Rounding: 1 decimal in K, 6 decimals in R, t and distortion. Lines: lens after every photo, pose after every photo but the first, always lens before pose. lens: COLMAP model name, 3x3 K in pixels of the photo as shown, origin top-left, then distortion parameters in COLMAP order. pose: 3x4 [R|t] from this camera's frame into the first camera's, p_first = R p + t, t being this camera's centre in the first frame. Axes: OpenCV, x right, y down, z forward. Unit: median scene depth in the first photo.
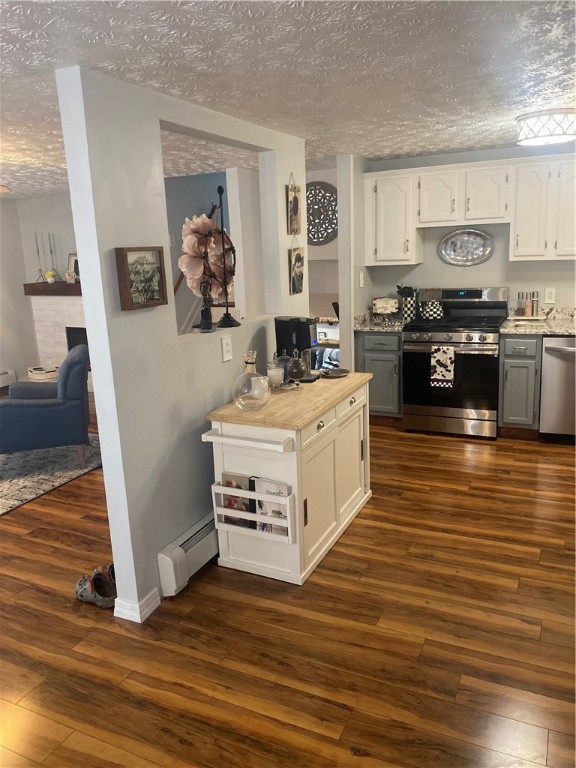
lens RADIAL K [[588.5, 0, 288.6], [0, 588.5, 382.2], [0, 0, 1]] dist [0.050310, -0.043116]
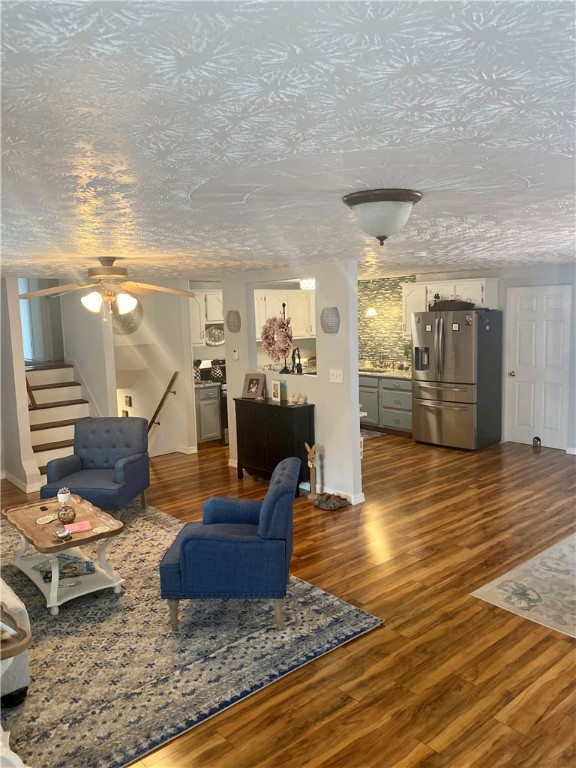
lens RADIAL K [[588.5, 0, 283.9], [0, 588.5, 388.6], [0, 0, 1]] dist [0.050310, -0.043116]
pose [[0.407300, -0.090208, 0.908829, -1.240862], [0.224044, 0.974572, -0.003673, -0.029010], [-0.885388, 0.205113, 0.417154, 0.151702]]
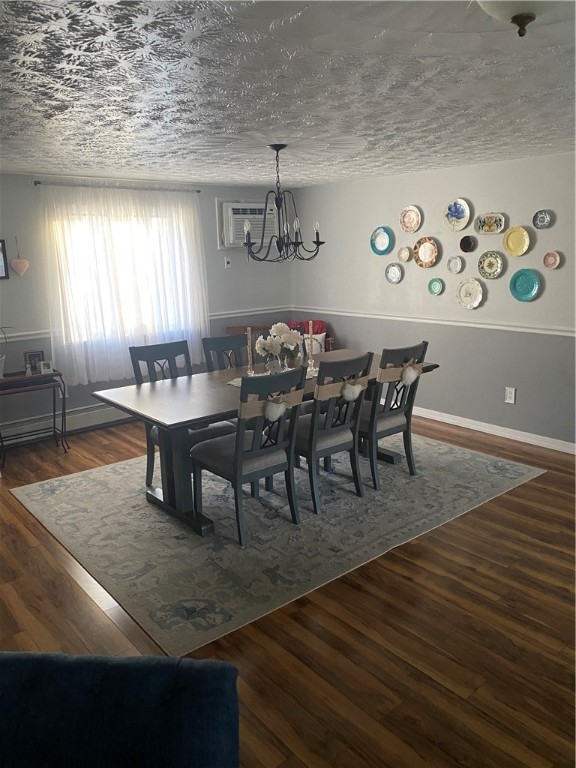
lens RADIAL K [[588.5, 0, 290.1], [0, 588.5, 381.3], [0, 0, 1]] dist [0.050310, -0.043116]
pose [[-0.907987, -0.022765, 0.418378, -0.757919], [0.164468, 0.899017, 0.405855, -0.120717], [-0.385369, 0.437321, -0.812552, 0.587235]]
